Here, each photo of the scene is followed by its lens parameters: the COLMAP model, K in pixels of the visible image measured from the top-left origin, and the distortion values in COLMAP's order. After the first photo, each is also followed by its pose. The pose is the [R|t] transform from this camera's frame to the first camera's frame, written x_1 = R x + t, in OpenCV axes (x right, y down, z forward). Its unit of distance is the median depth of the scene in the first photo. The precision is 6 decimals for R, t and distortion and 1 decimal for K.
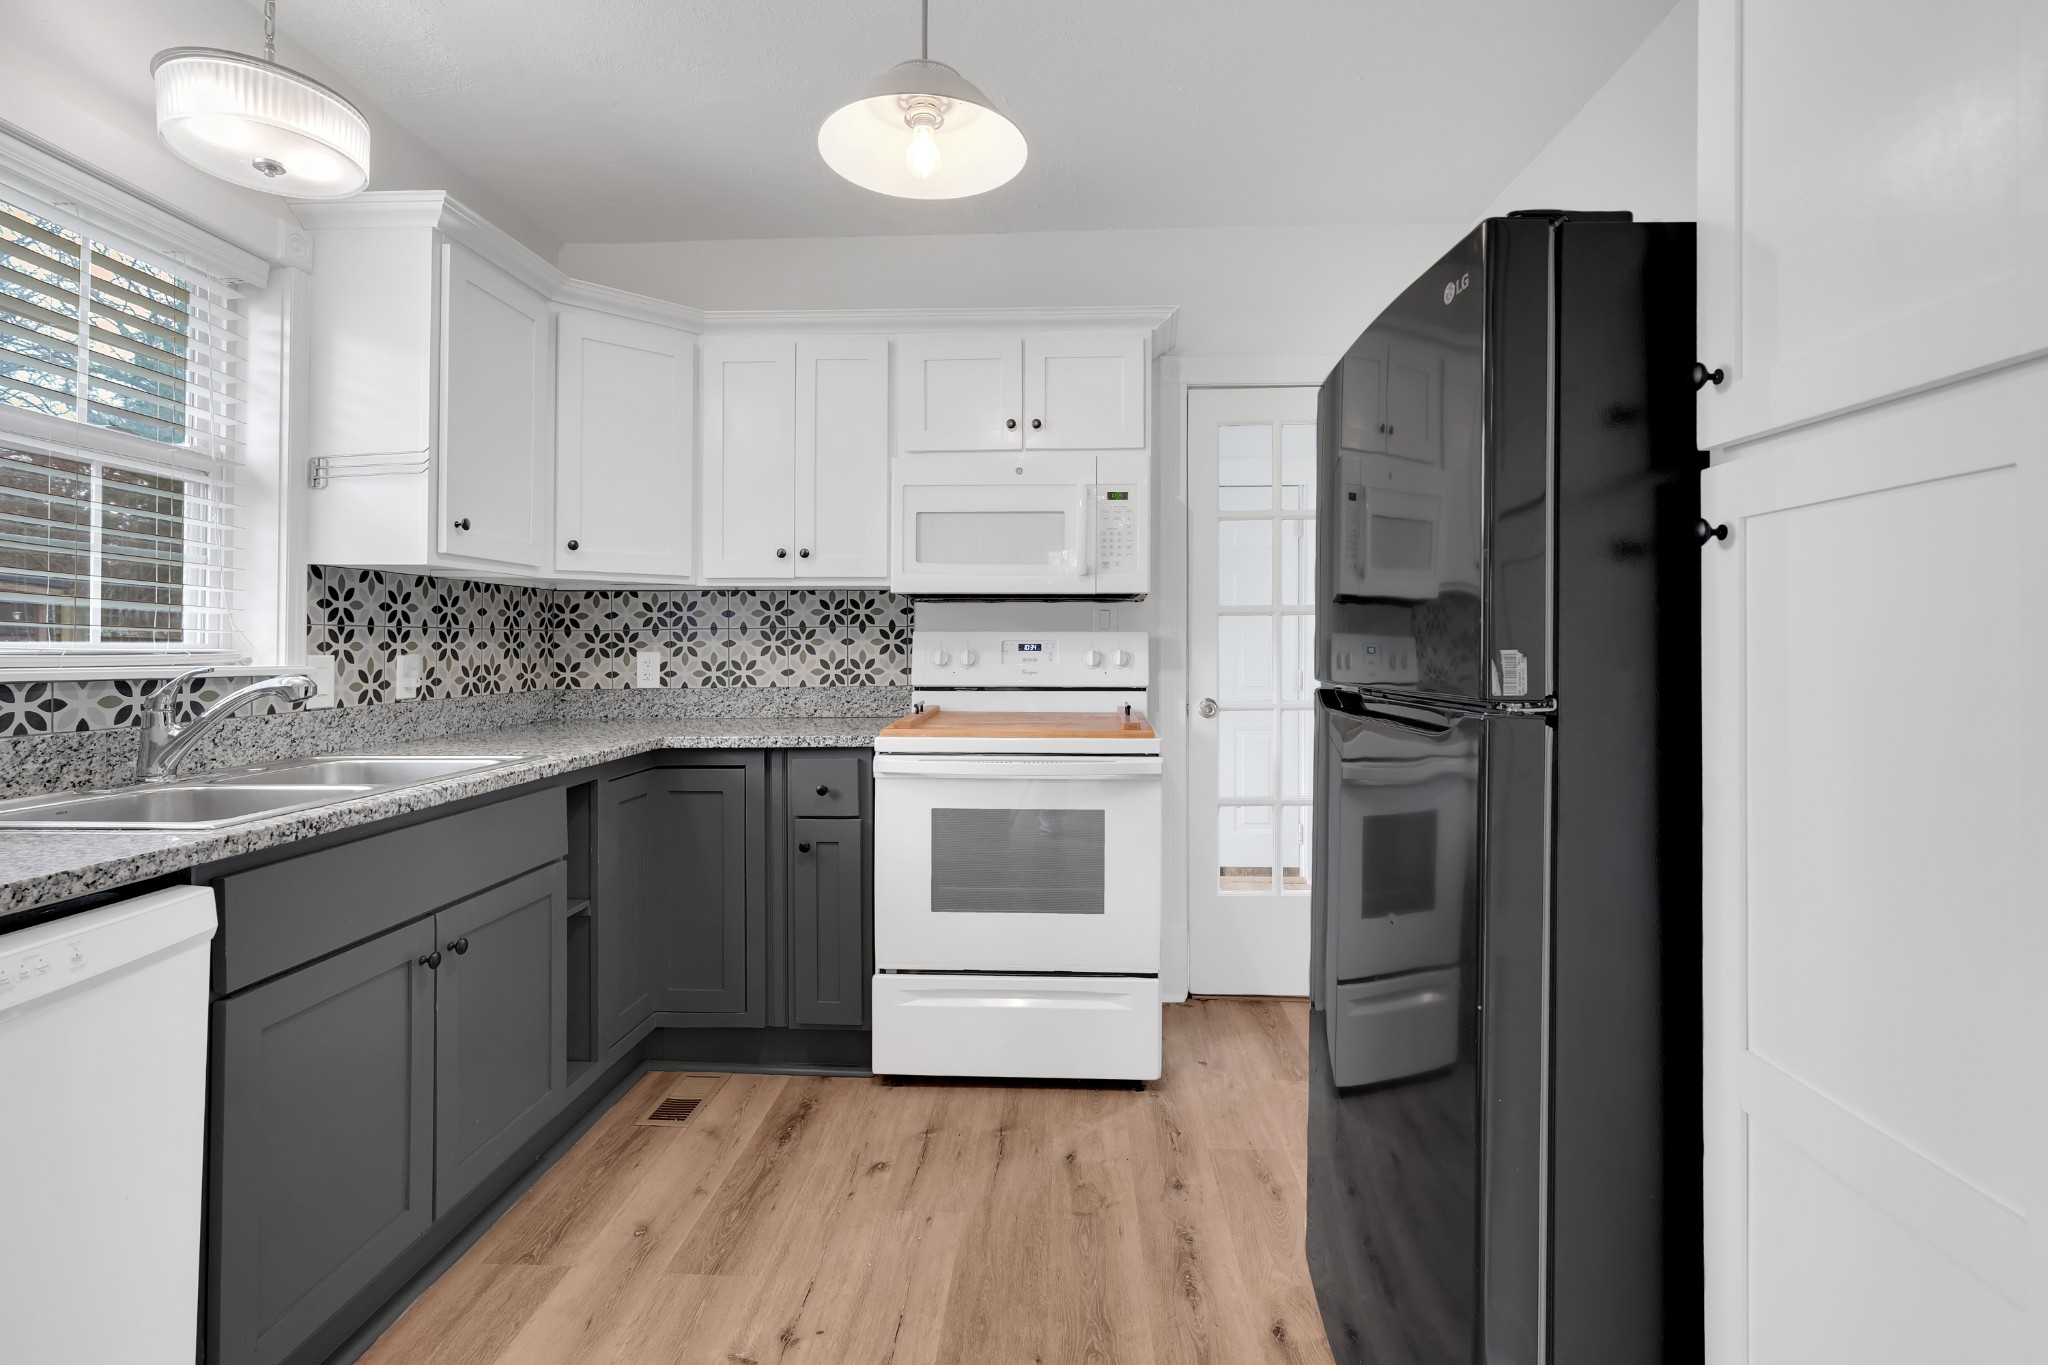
lens RADIAL K [[920.7, 0, 1020.7], [0, 920.7, 658.5], [0, 0, 1]] dist [-0.010326, 0.001055]
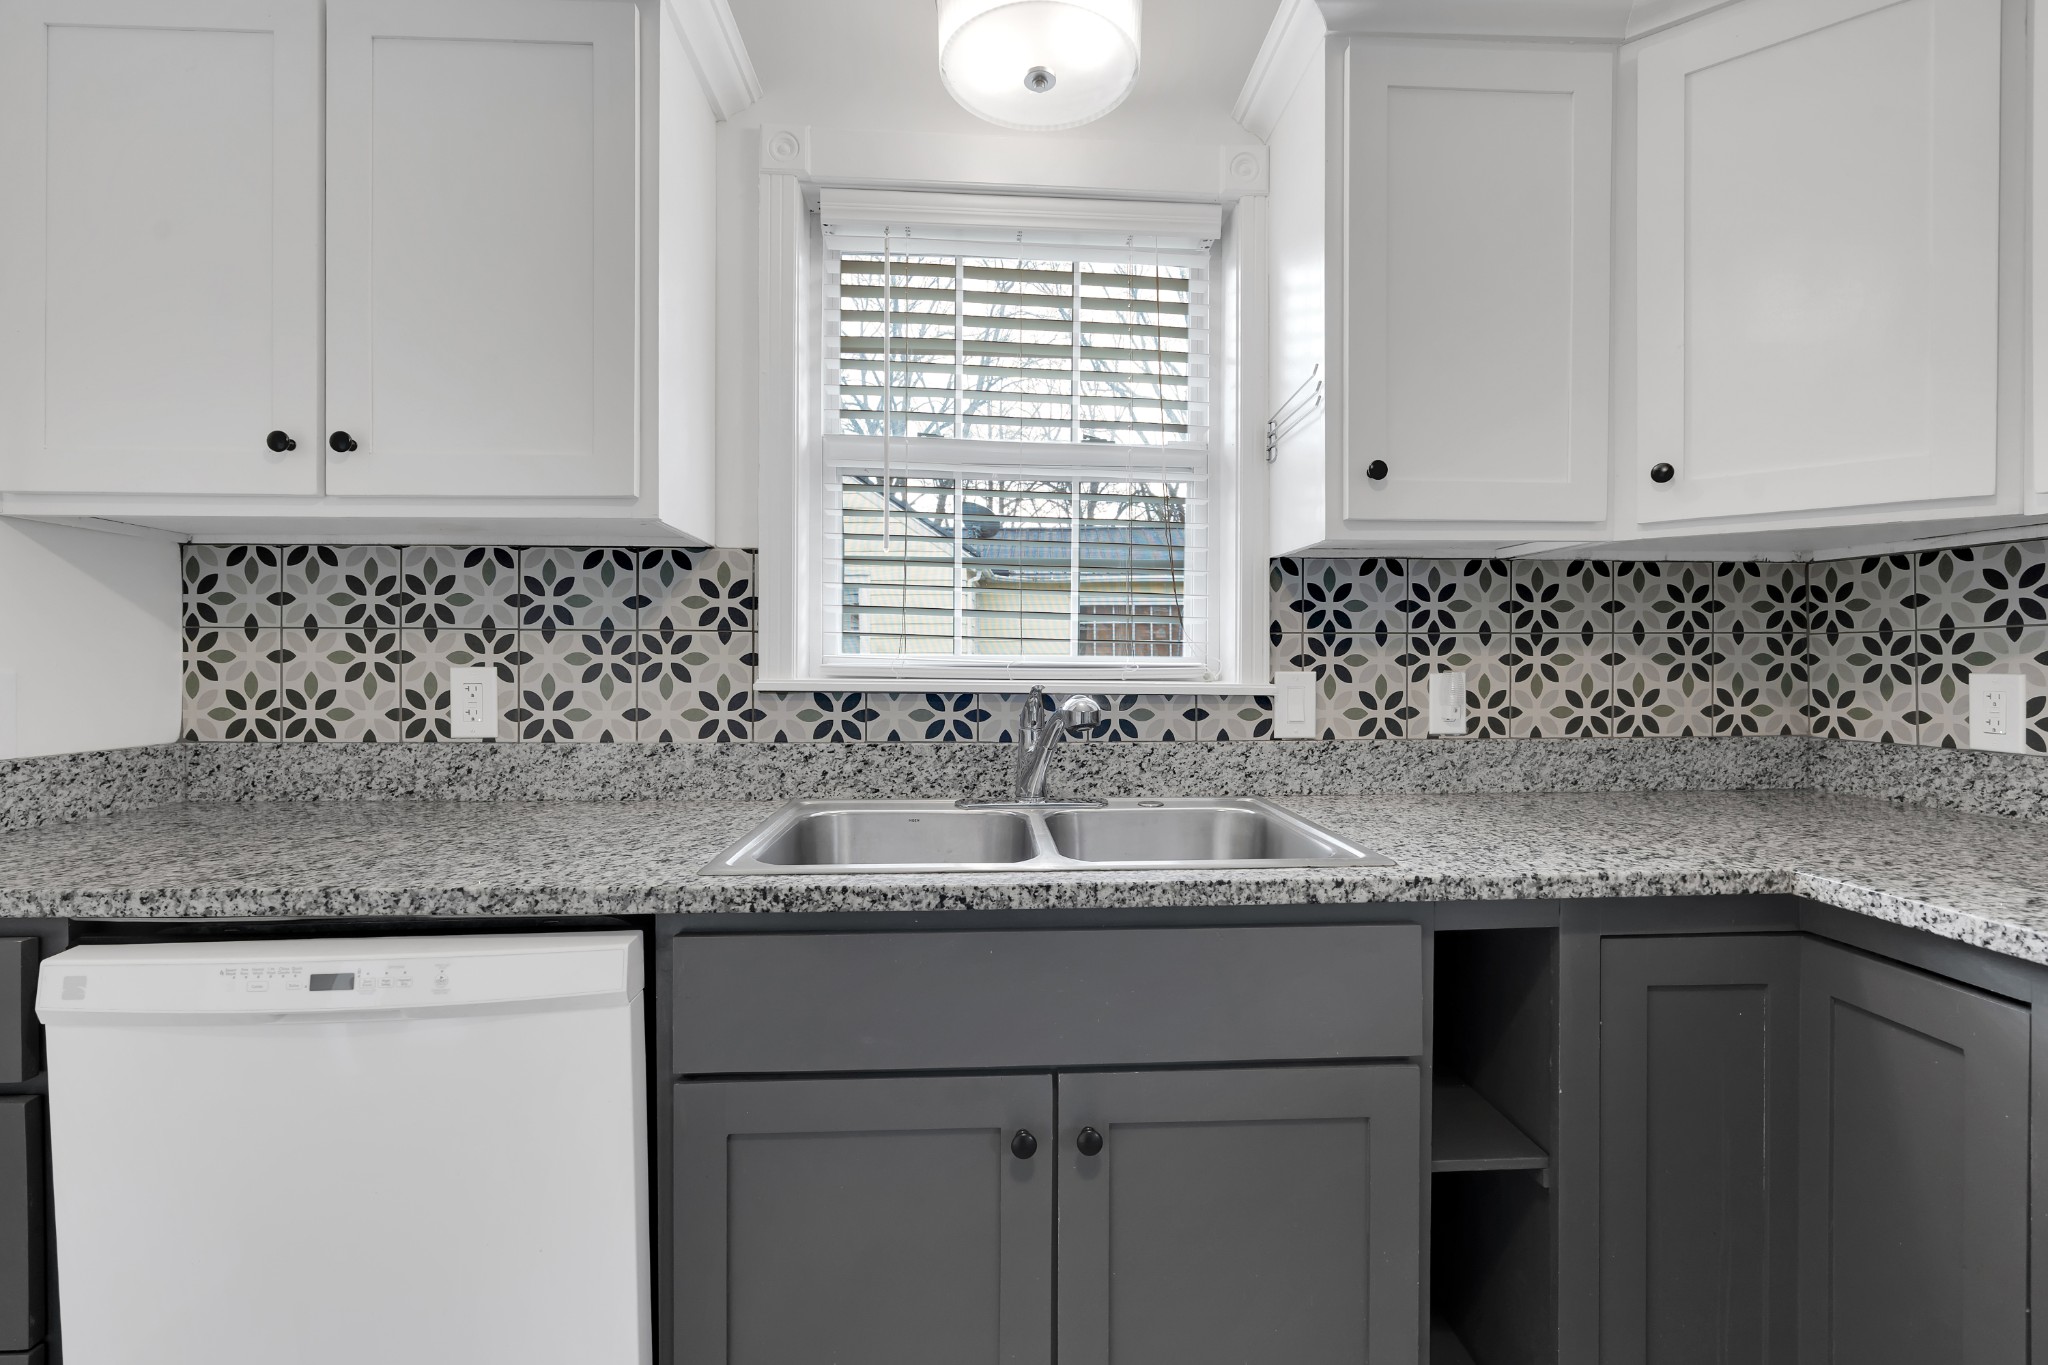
lens RADIAL K [[920.7, 0, 1020.7], [0, 920.7, 658.5], [0, 0, 1]] dist [-0.010326, 0.001055]
pose [[0.112175, 0.000977, -0.993688, 0.000470], [-0.015092, 0.999886, -0.000720, -0.009057], [0.993574, 0.015077, 0.112177, 0.583915]]
